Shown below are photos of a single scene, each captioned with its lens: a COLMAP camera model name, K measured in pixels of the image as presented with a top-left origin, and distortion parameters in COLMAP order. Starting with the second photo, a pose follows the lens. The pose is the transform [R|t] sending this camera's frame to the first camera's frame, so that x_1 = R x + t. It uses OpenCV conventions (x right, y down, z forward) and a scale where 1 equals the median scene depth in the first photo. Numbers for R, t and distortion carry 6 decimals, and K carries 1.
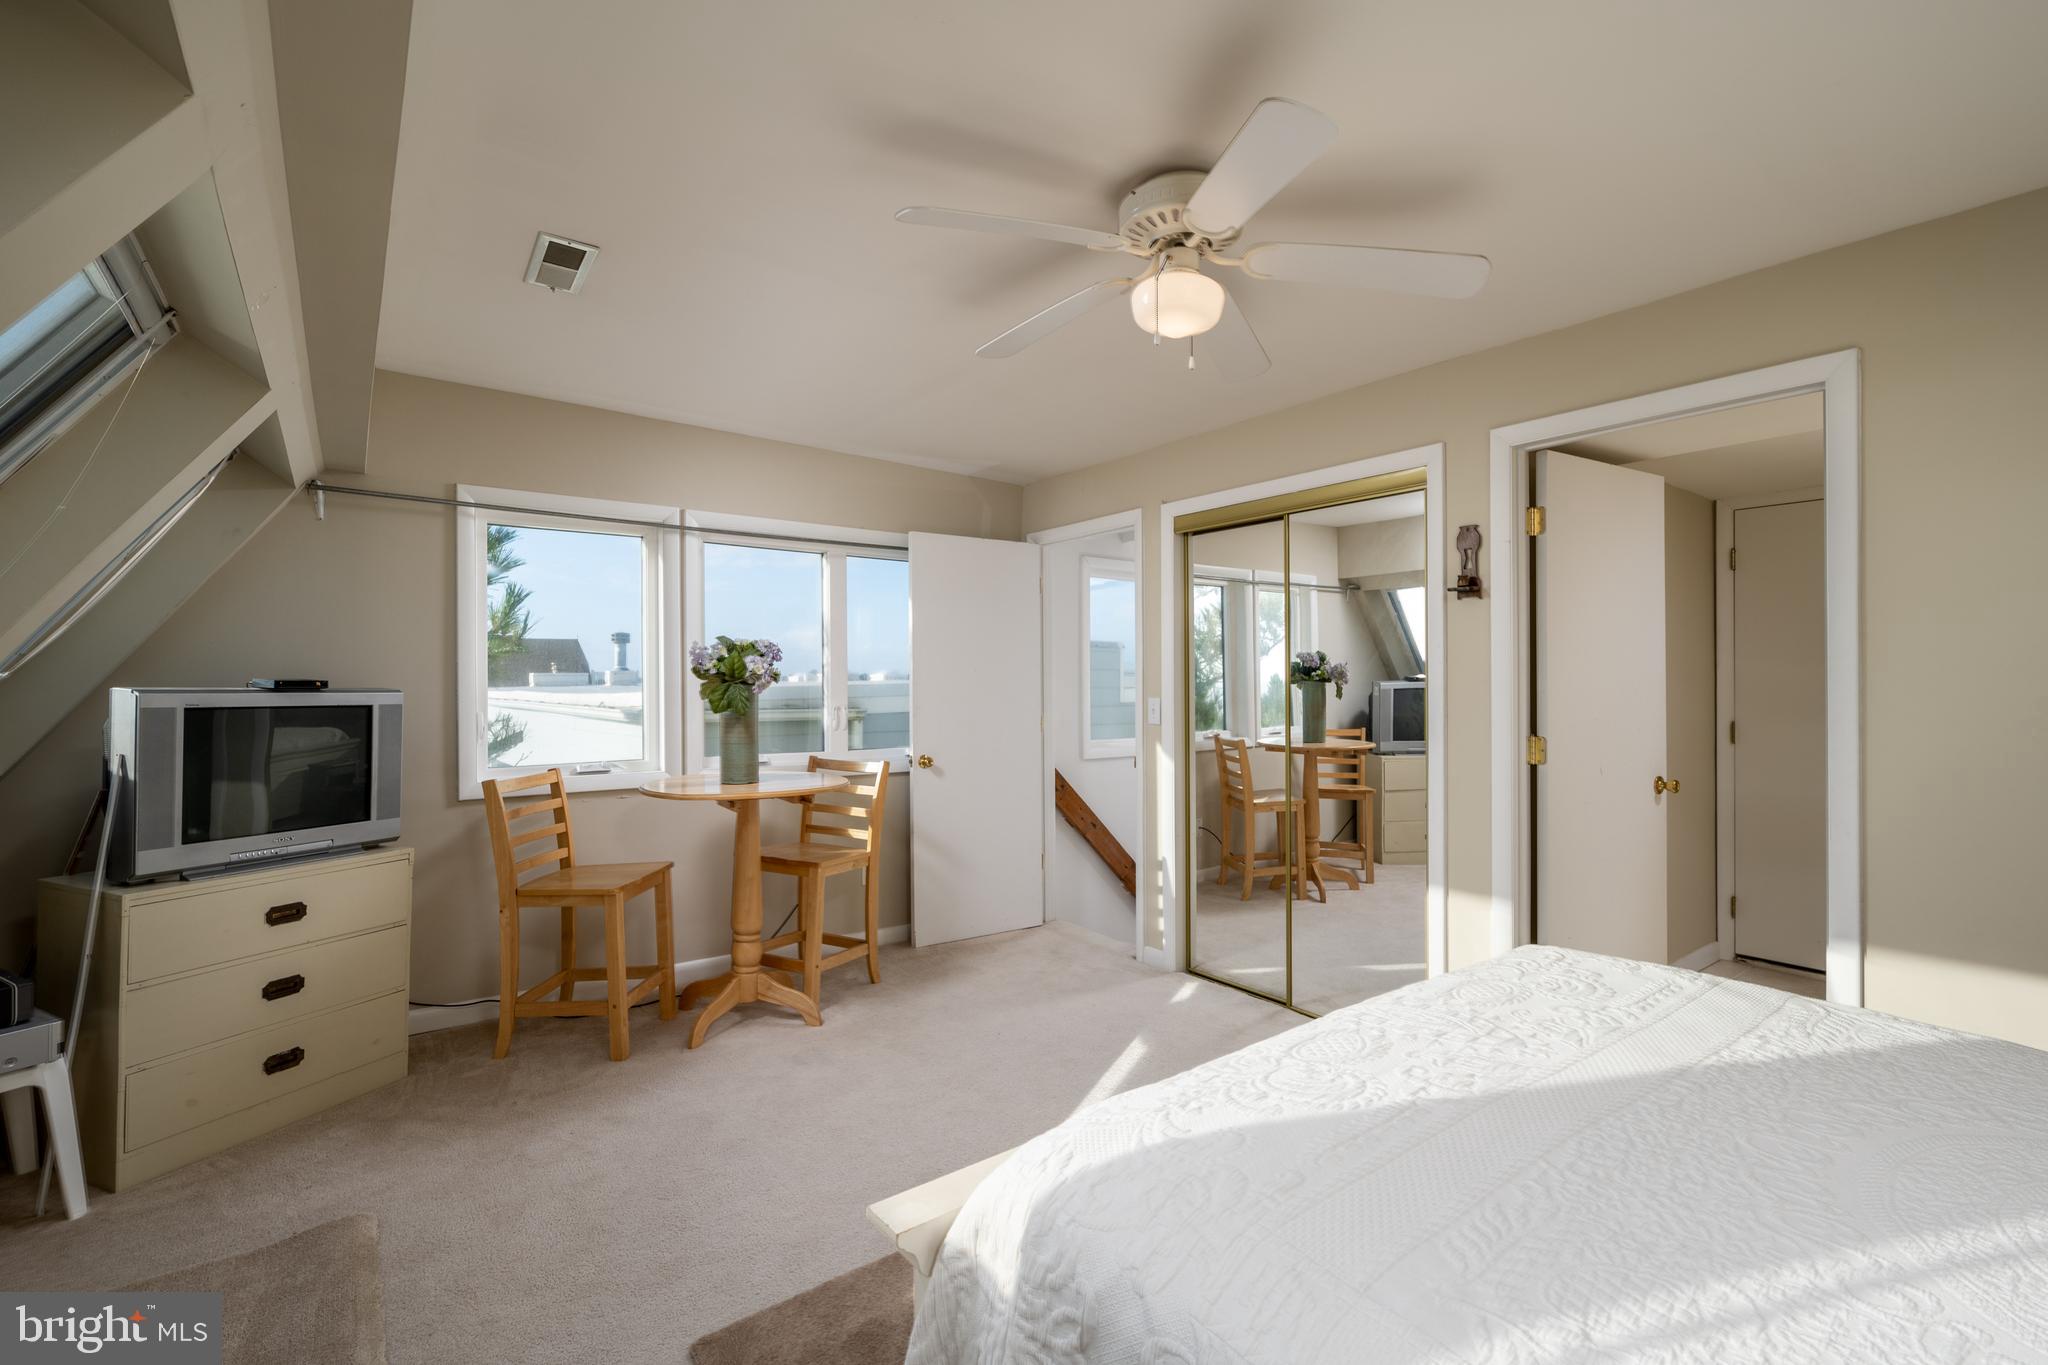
lens RADIAL K [[912.9, 0, 1024.0], [0, 912.9, 682.5], [0, 0, 1]] dist [-0.004424, 0.000687]
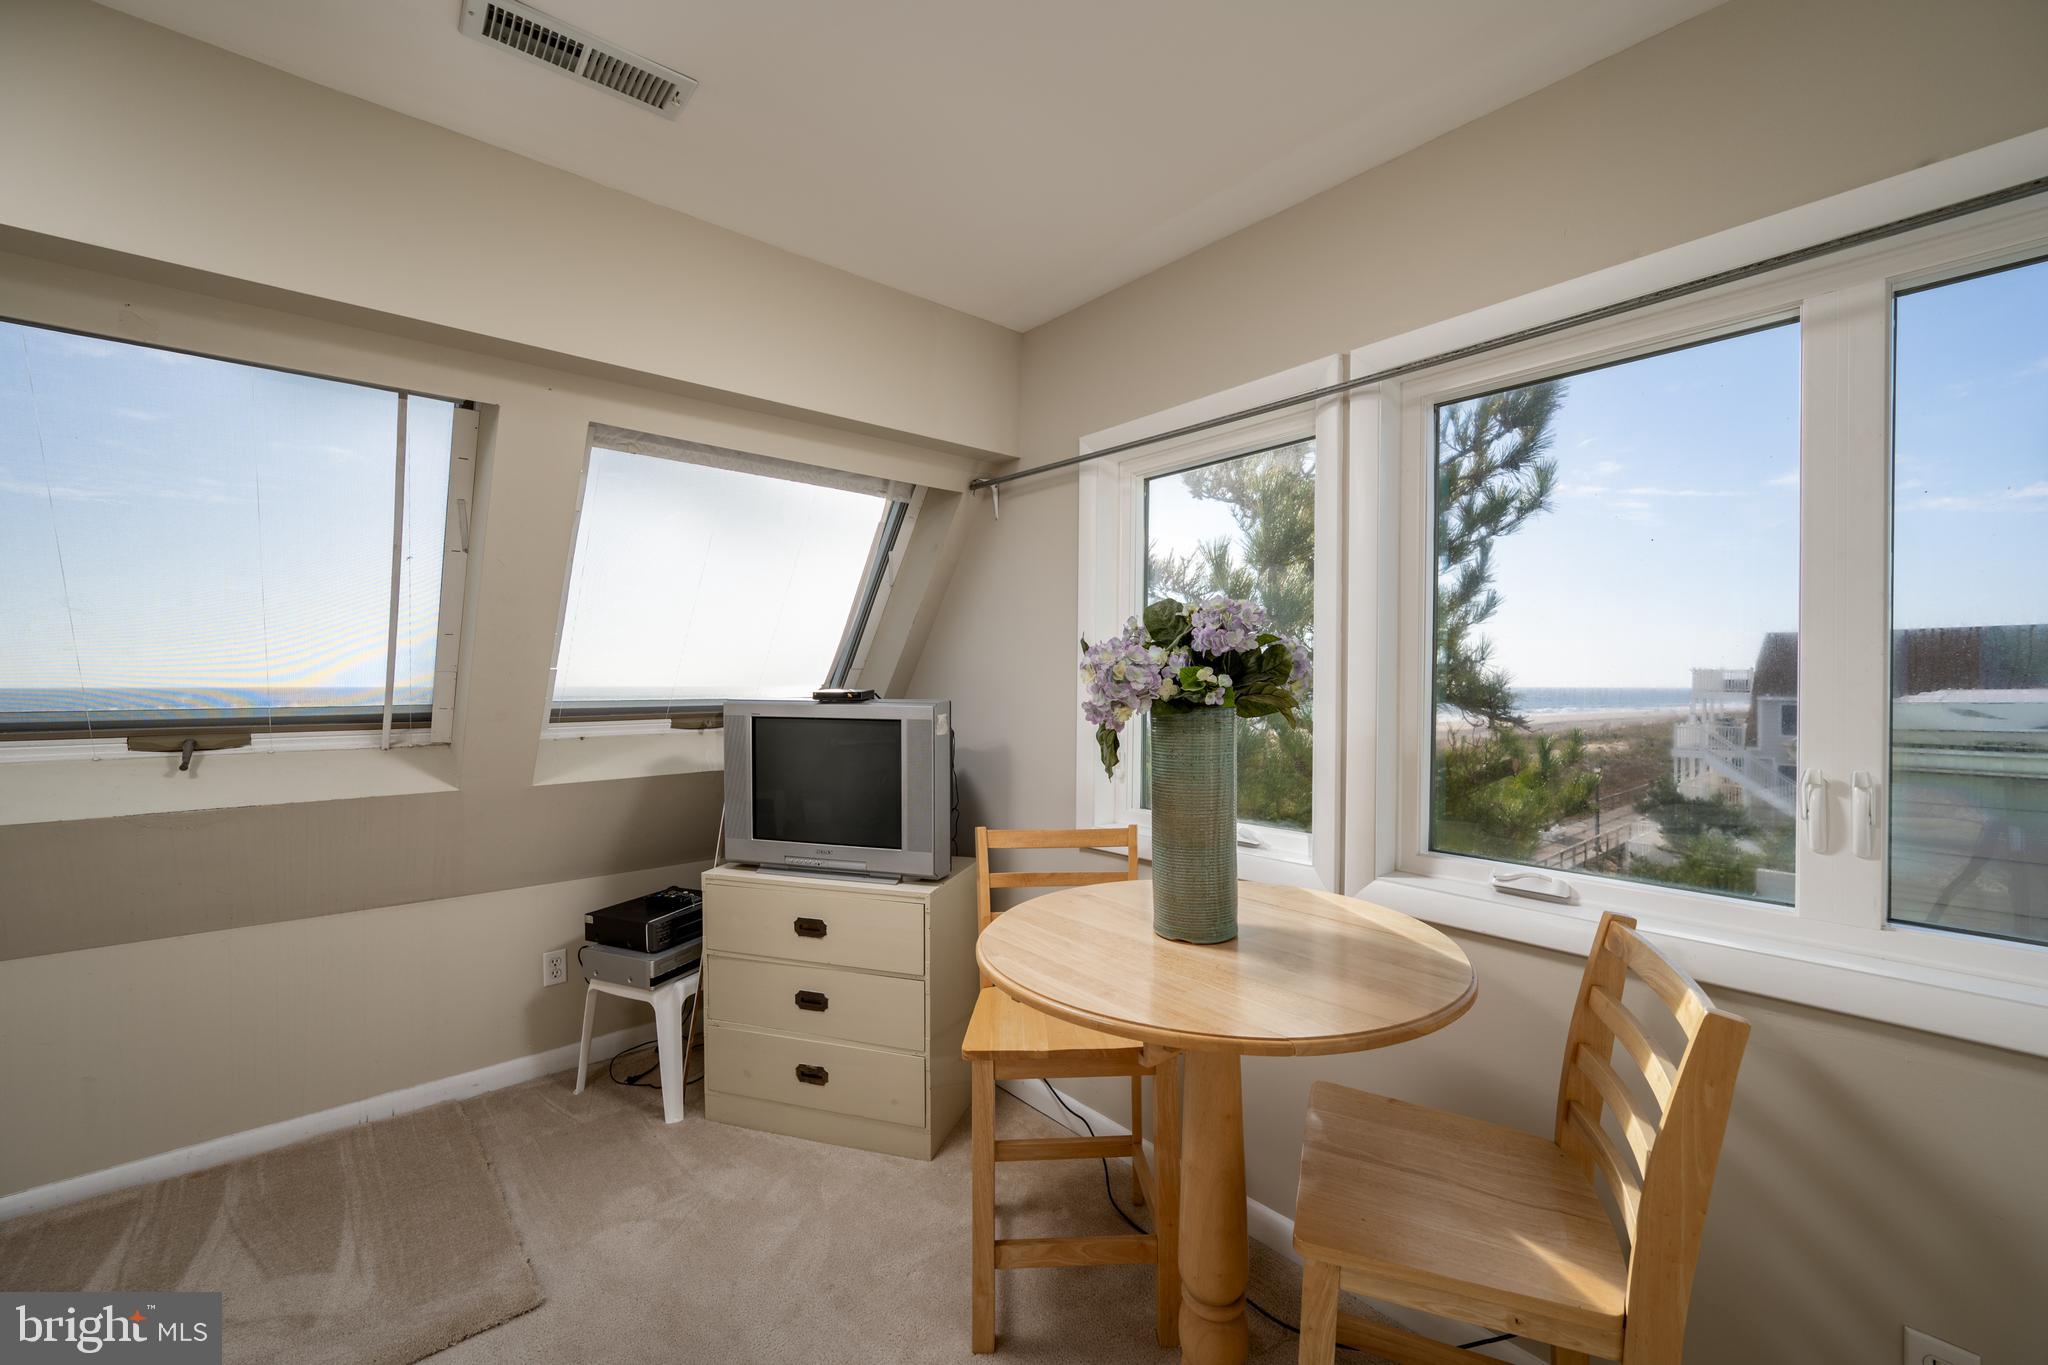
lens RADIAL K [[821.3, 0, 1045.2], [0, 821.3, 685.7], [0, 0, 1]] dist [-0.001087, -0.000036]
pose [[0.085235, 0.008908, -0.996321, 0.095899], [0.003326, 0.999952, 0.009225, -0.016074], [0.996355, -0.004100, 0.085202, 1.169917]]
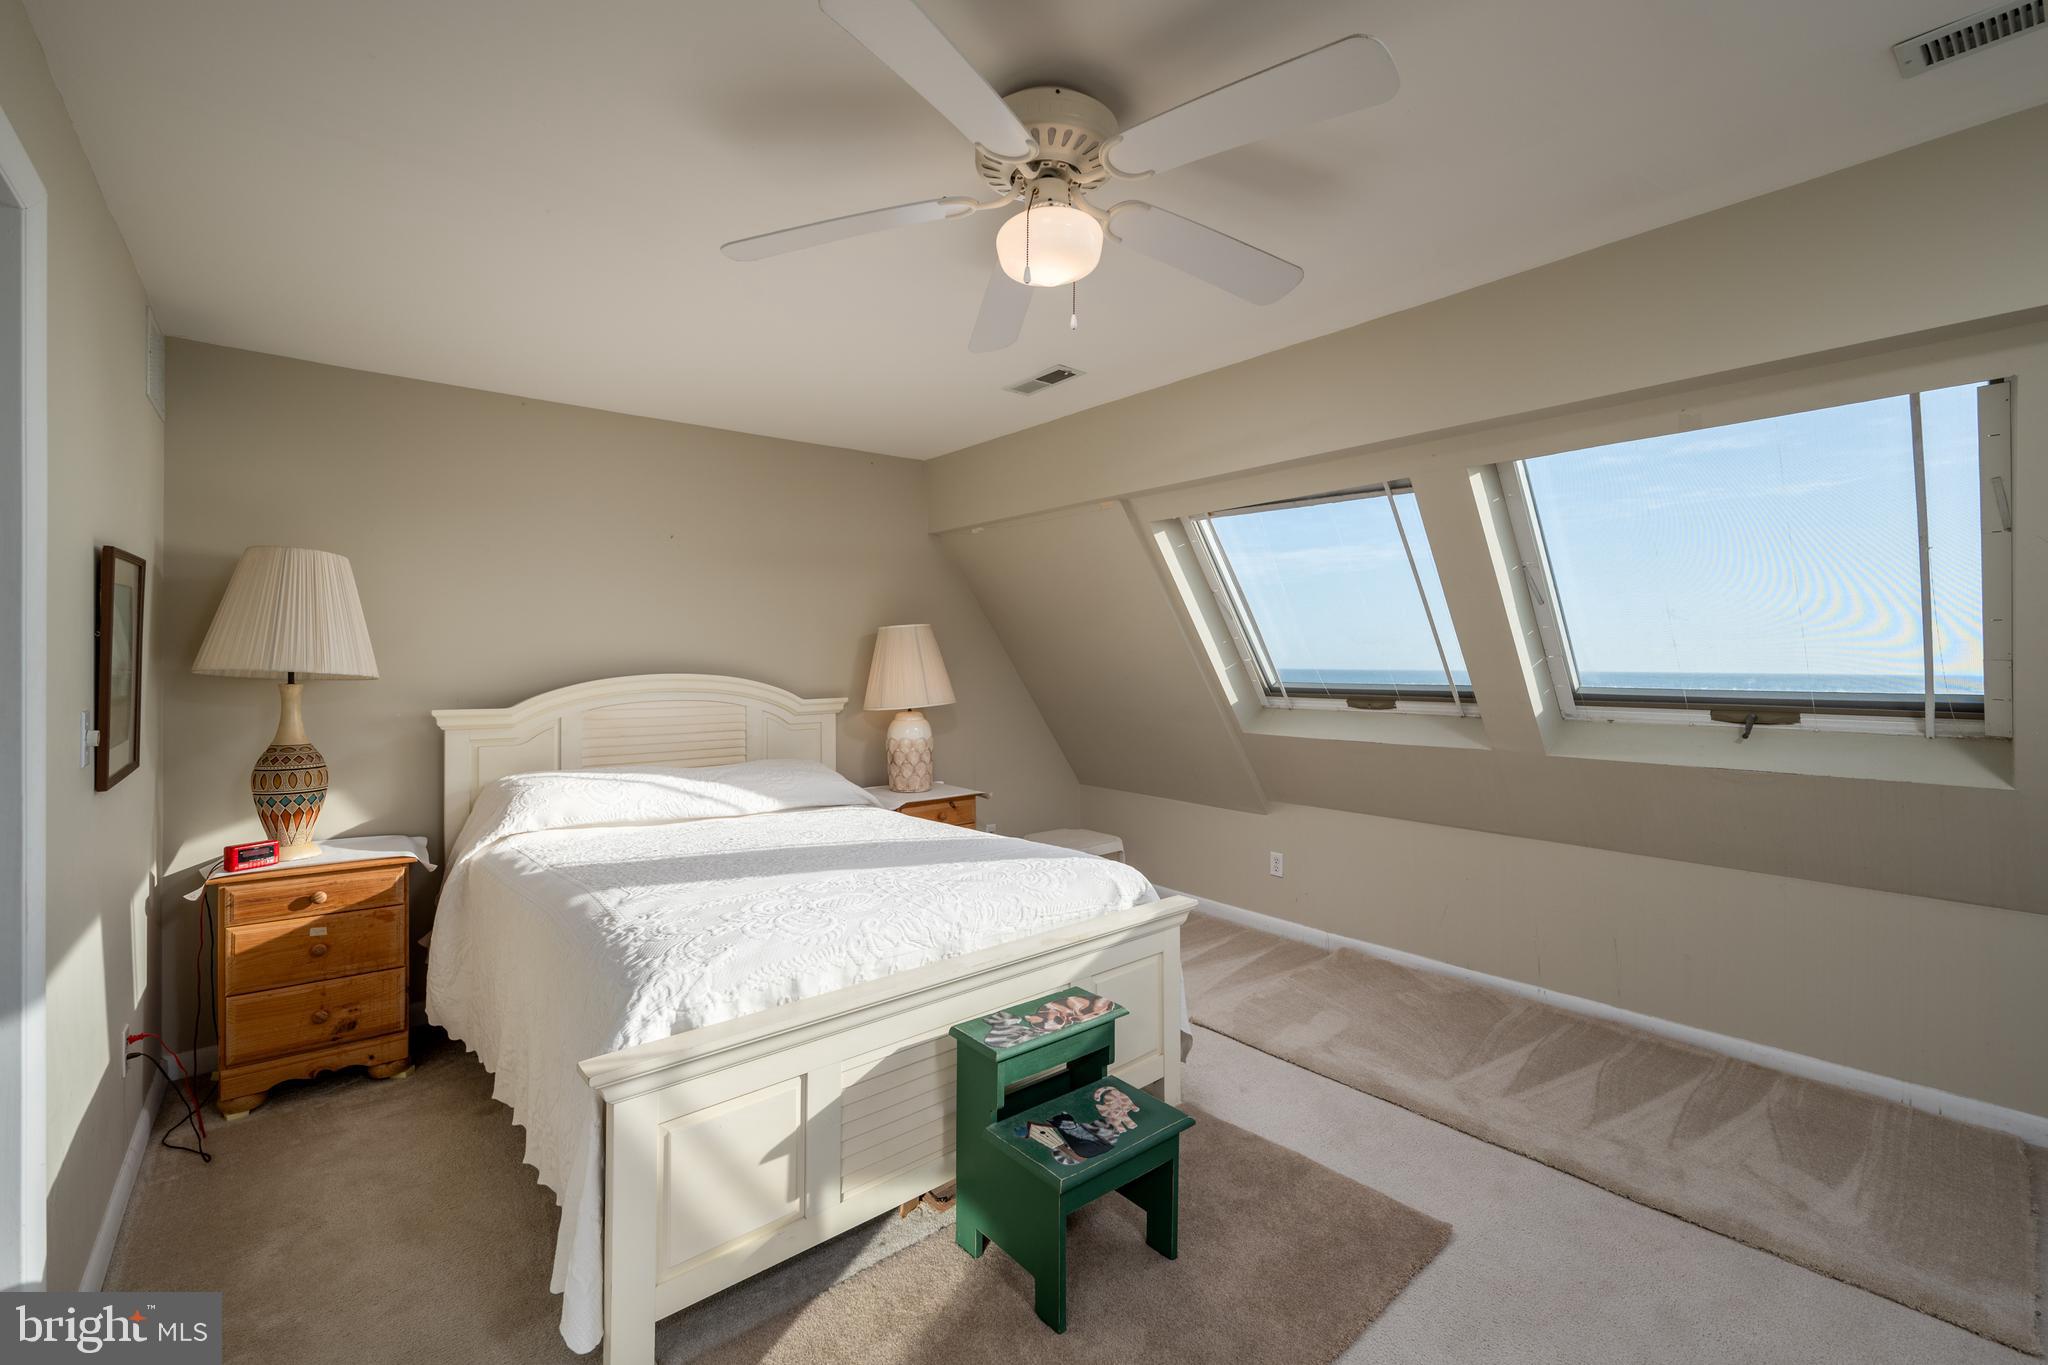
lens RADIAL K [[861.1, 0, 1024.0], [0, 861.1, 682.5], [0, 0, 1]] dist [0.000583, 0.000725]
pose [[-0.998133, -0.005663, -0.060823, 0.190746], [-0.006413, 0.999906, 0.012138, -0.006969], [0.060748, 0.012505, -0.998075, 1.410170]]
